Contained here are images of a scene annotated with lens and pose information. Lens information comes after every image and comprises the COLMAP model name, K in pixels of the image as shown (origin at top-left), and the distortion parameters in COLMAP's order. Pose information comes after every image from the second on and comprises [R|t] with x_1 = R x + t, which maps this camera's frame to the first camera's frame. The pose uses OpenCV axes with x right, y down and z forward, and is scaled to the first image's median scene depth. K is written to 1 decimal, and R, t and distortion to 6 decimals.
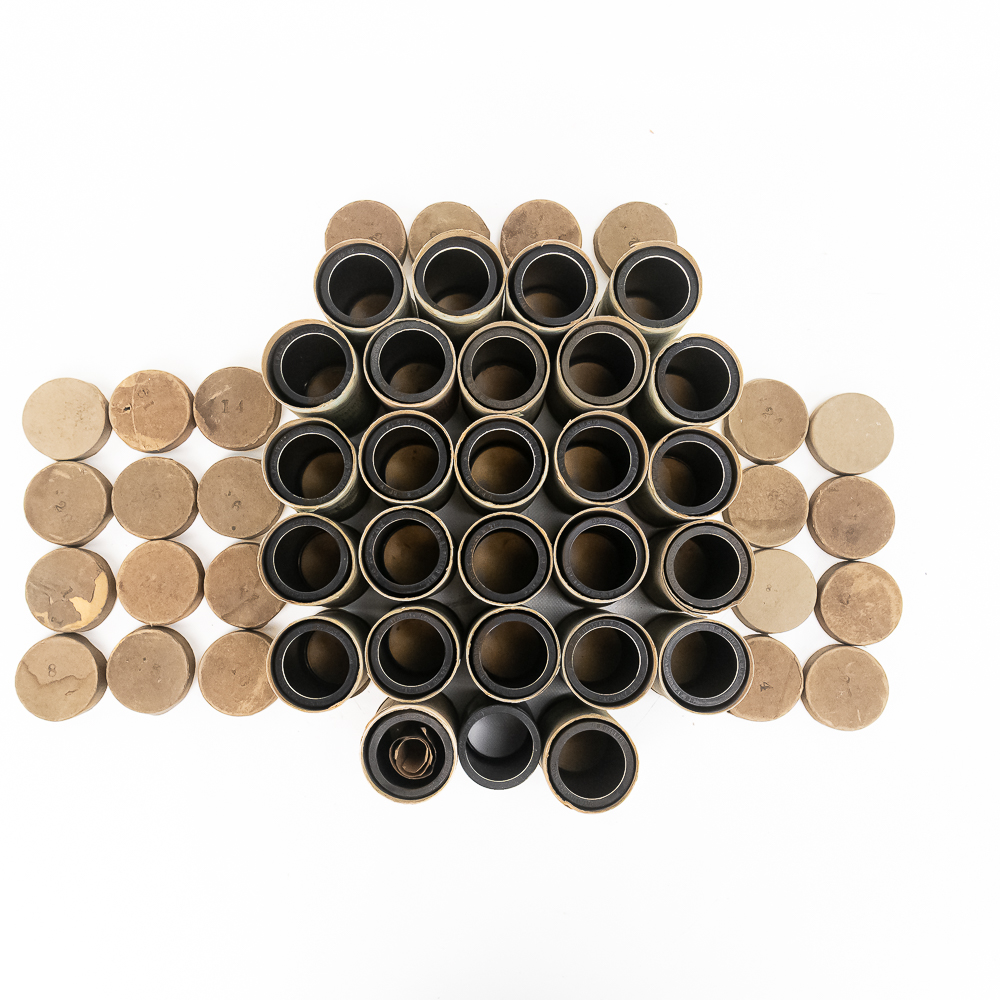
lens RADIAL K [[1016.9, 0, 499.5], [0, 1016.9, 502.4], [0, 0, 1]] dist [-0.002665, 0.000000]
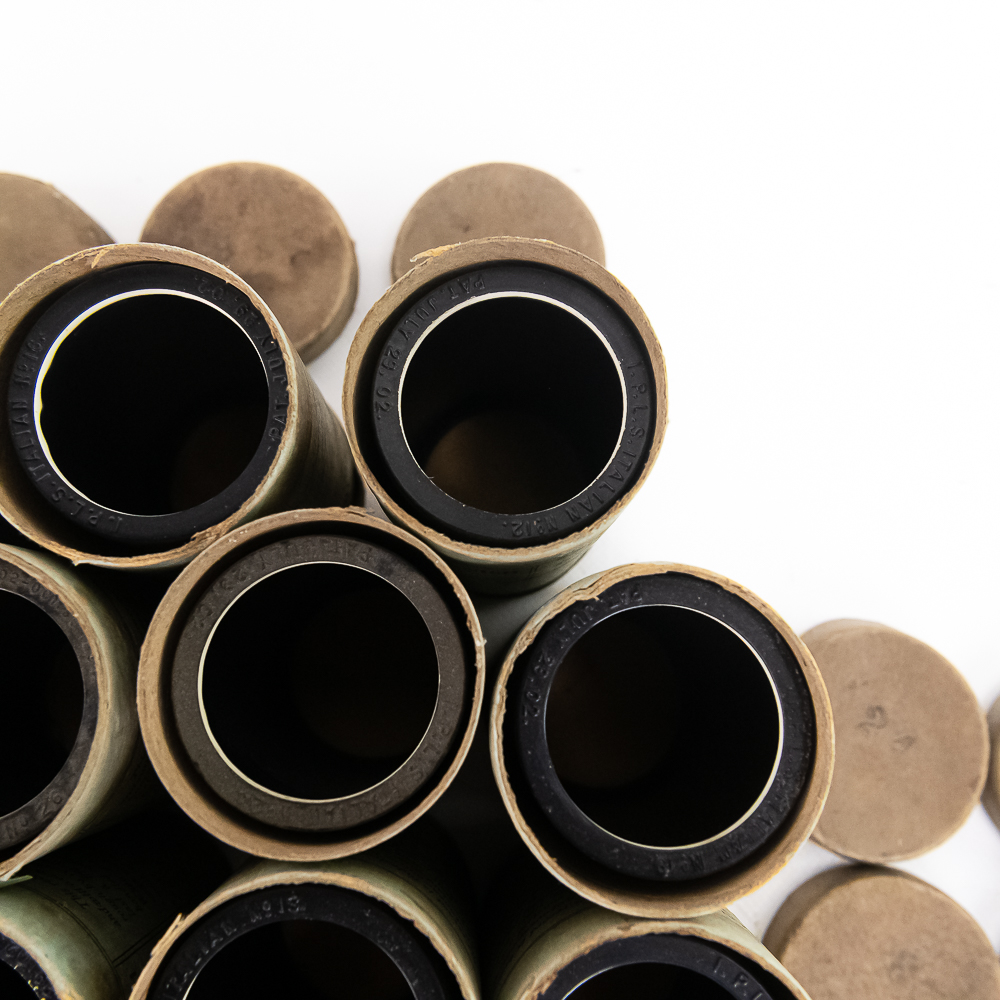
lens RADIAL K [[1064.2, 0, 498.3], [0, 1064.2, 497.7], [0, 0, 1]] dist [0.011269, 0.000000]
pose [[0.999628, -0.025674, 0.009169, 0.148157], [0.026299, 0.996754, -0.076093, -0.161472], [-0.007186, 0.076305, 0.997059, 0.704564]]
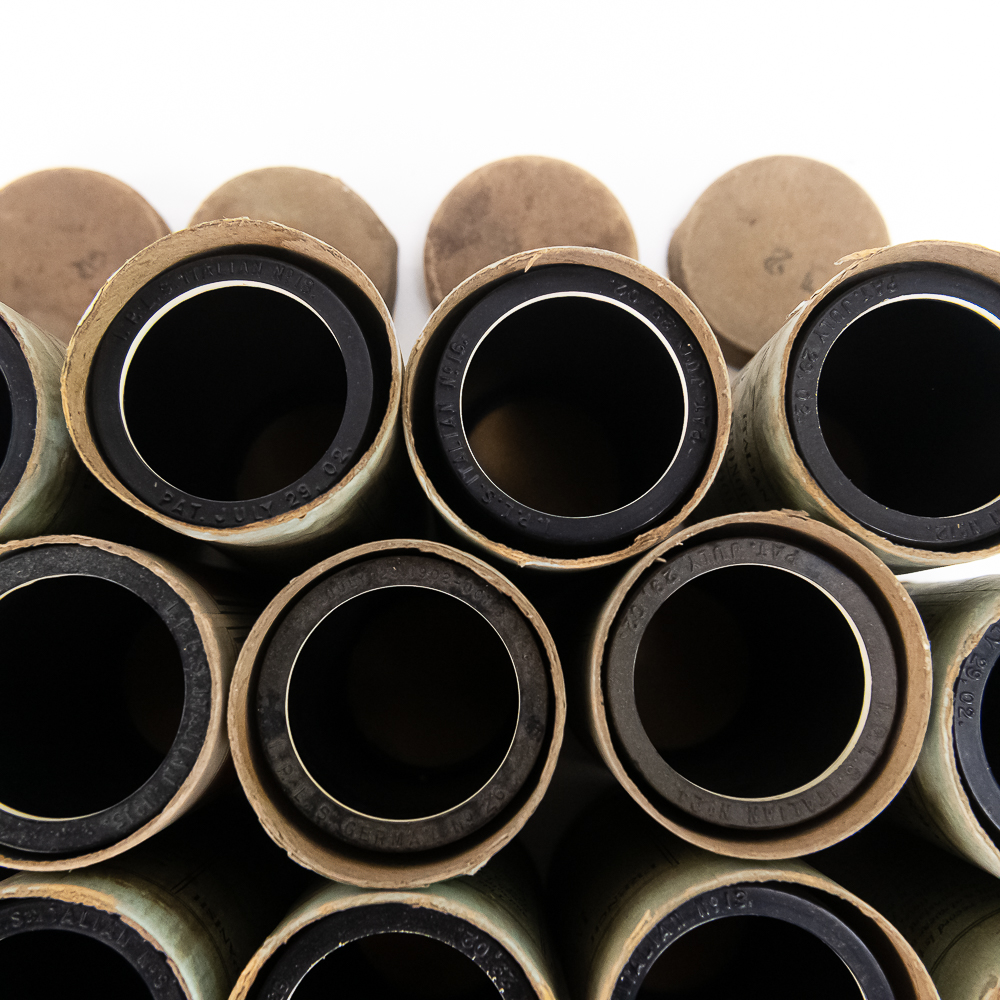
lens RADIAL K [[1064.2, 0, 500.2], [0, 1064.2, 499.3], [0, 0, 1]] dist [0.011269, 0.000000]
pose [[0.999744, -0.022068, -0.005002, 0.034008], [0.021771, 0.998343, -0.053274, -0.171124], [0.006170, 0.053152, 0.998567, 0.701378]]
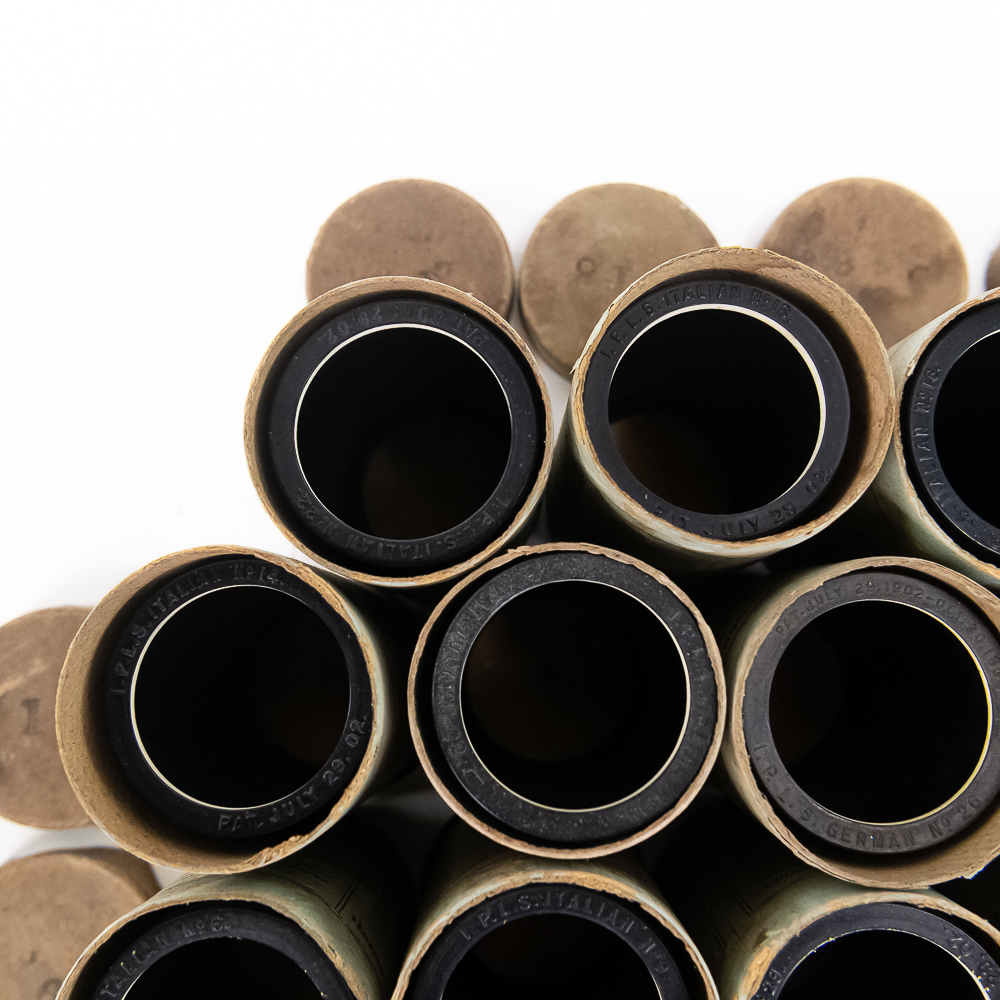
lens RADIAL K [[1064.2, 0, 500.1], [0, 1064.2, 499.7], [0, 0, 1]] dist [0.011269, 0.000000]
pose [[0.999668, 0.008678, -0.024256, -0.099084], [-0.009810, 0.998849, -0.046944, -0.177171], [0.023821, 0.047167, 0.998603, 0.683542]]
